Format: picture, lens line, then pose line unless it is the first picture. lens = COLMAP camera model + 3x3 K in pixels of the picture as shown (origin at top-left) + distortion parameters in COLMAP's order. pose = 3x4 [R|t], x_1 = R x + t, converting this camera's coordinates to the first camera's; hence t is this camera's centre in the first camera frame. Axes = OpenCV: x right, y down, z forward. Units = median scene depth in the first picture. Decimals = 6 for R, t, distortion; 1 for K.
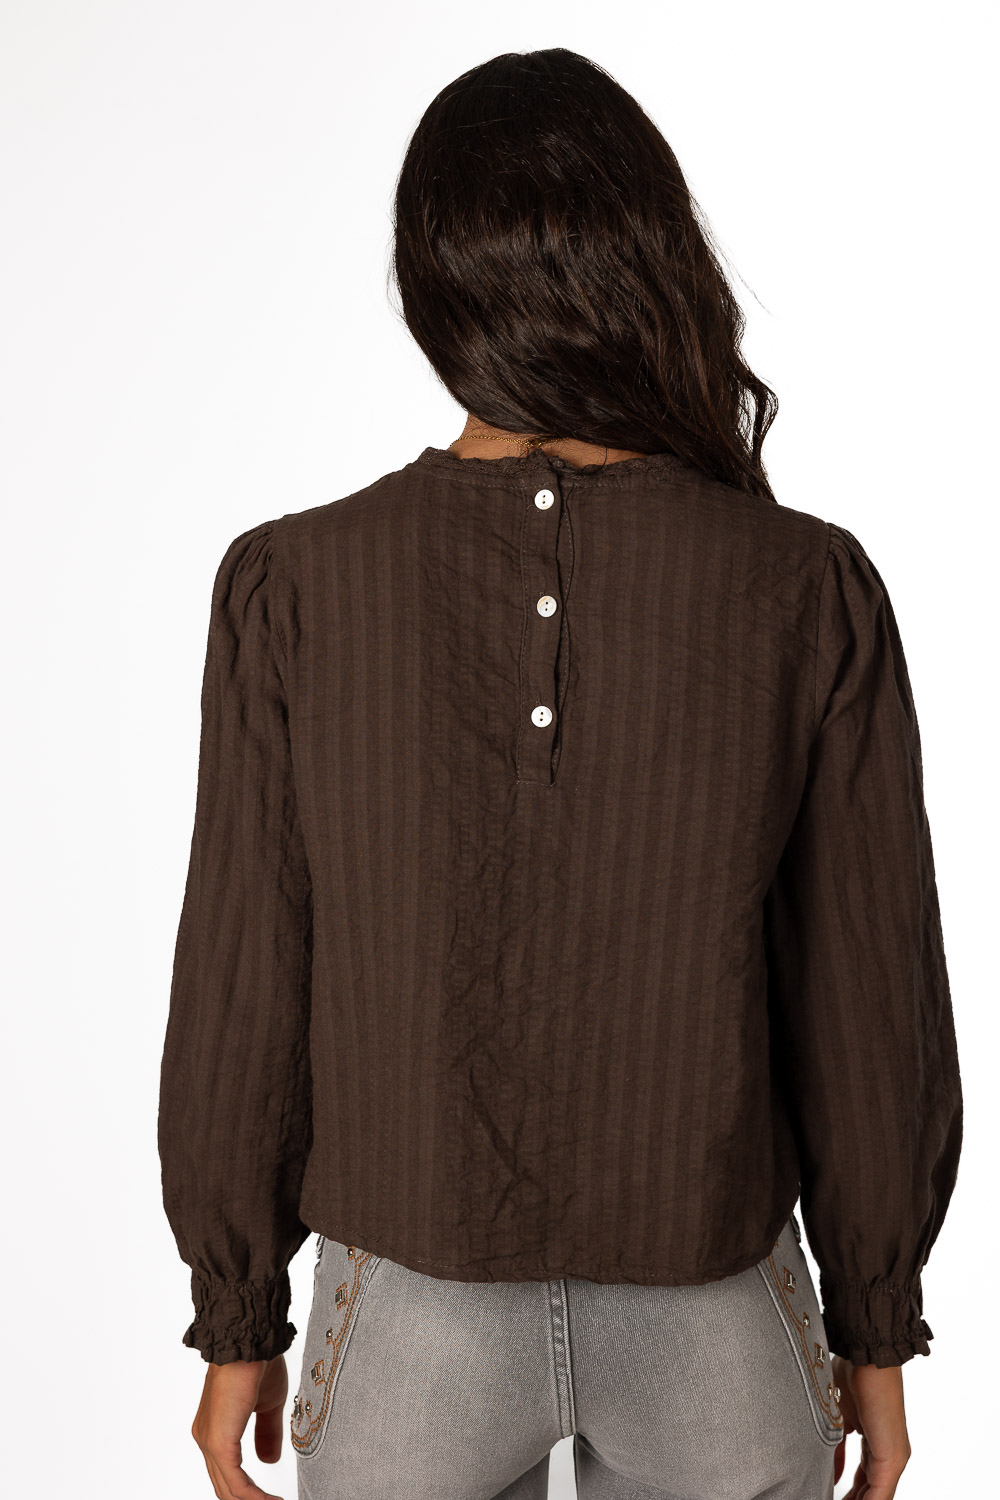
lens RADIAL K [[2679.8, 0, 500.0], [0, 2679.8, 750.0], [0, 0, 1]] dist [0.316504, 0.002522]
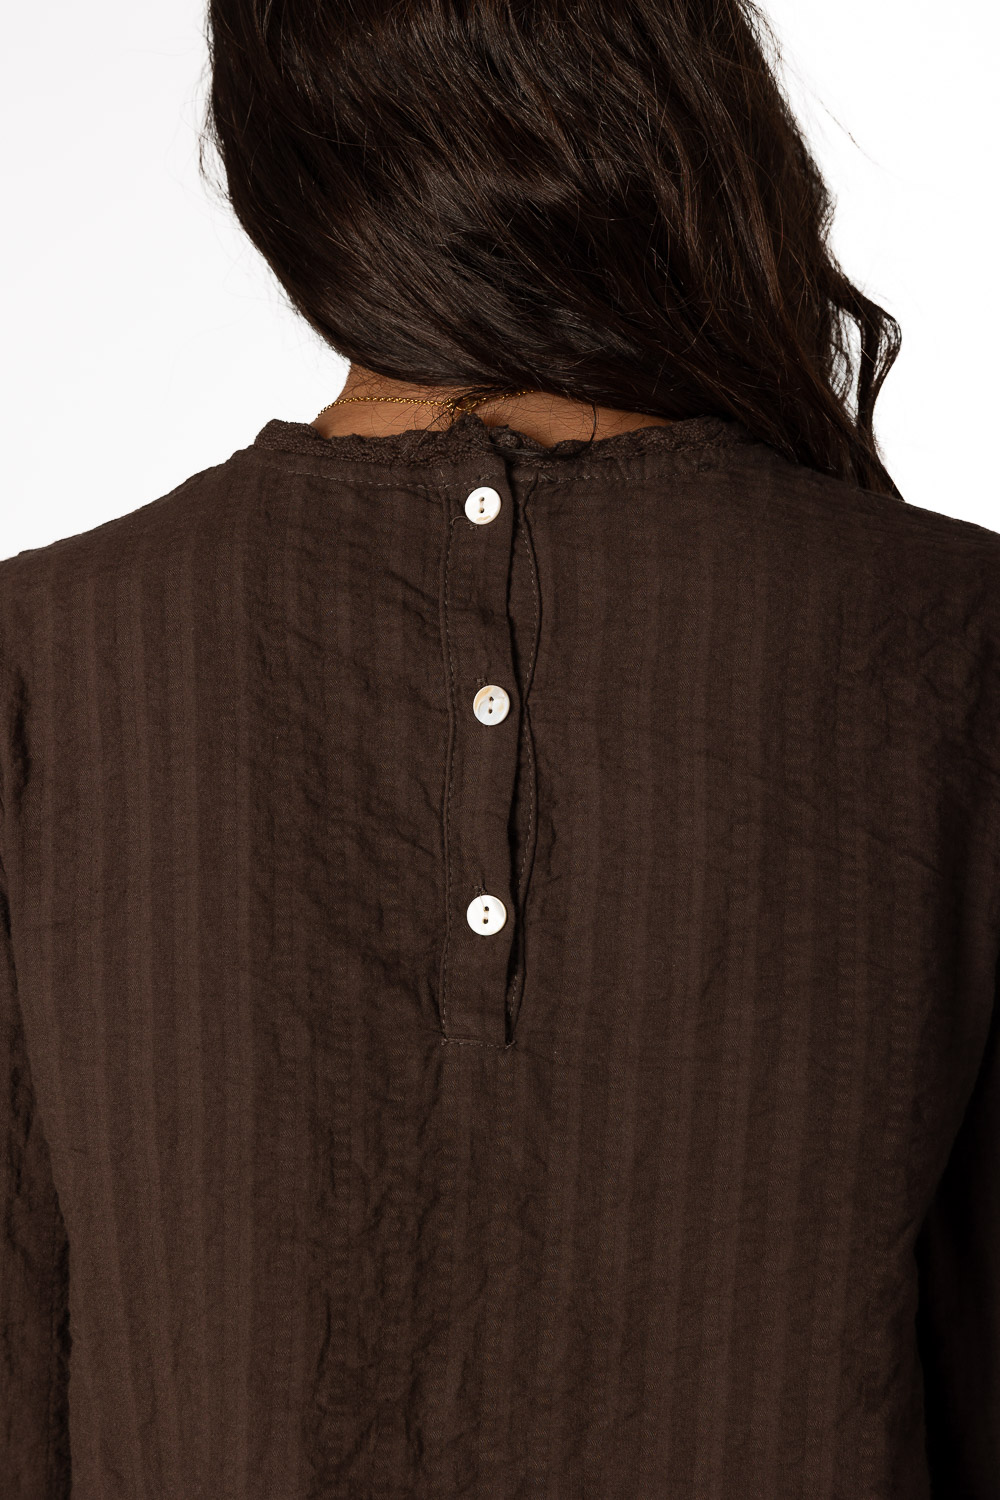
lens RADIAL K [[2802.1, 0, 317.9], [0, 2802.1, 747.7], [0, 0, 1]] dist [0.016549, -0.031255]
pose [[0.997610, -0.023355, -0.065022, 0.019199], [0.021756, 0.999446, -0.025190, -0.032219], [0.065575, 0.023715, 0.997566, 0.448813]]
